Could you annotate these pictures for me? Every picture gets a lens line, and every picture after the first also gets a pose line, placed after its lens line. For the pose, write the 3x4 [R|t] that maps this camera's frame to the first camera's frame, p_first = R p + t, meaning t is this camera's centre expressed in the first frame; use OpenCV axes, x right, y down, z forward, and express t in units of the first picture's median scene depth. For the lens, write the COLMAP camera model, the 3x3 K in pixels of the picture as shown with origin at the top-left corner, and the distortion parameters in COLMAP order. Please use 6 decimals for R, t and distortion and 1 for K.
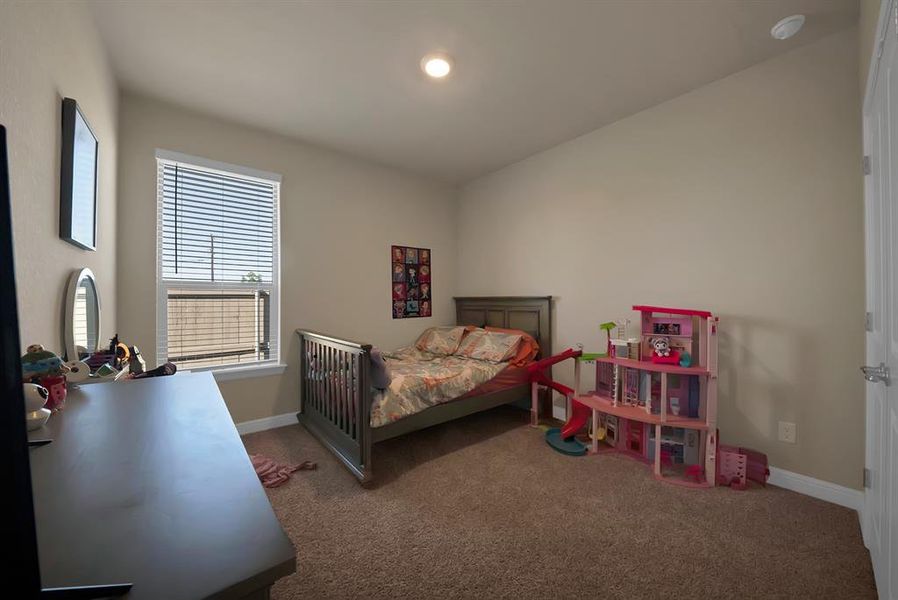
lens RADIAL K [[331.8, 0, 448.2], [0, 331.8, 300.3], [0, 0, 1]] dist [-0.021840, 0.000363]
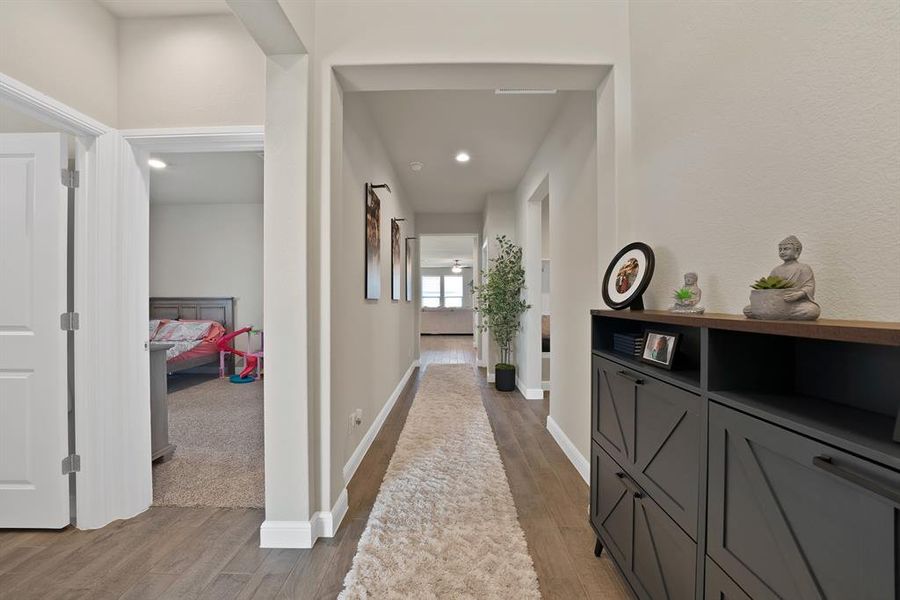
lens RADIAL K [[332.5, 0, 451.1], [0, 332.5, 303.7], [0, 0, 1]] dist [-0.021840, 0.000363]
pose [[0.643068, -0.004145, 0.765798, -0.236023], [0.000463, 0.999987, 0.005024, 0.010959], [-0.765809, -0.002876, 0.643061, -0.845568]]
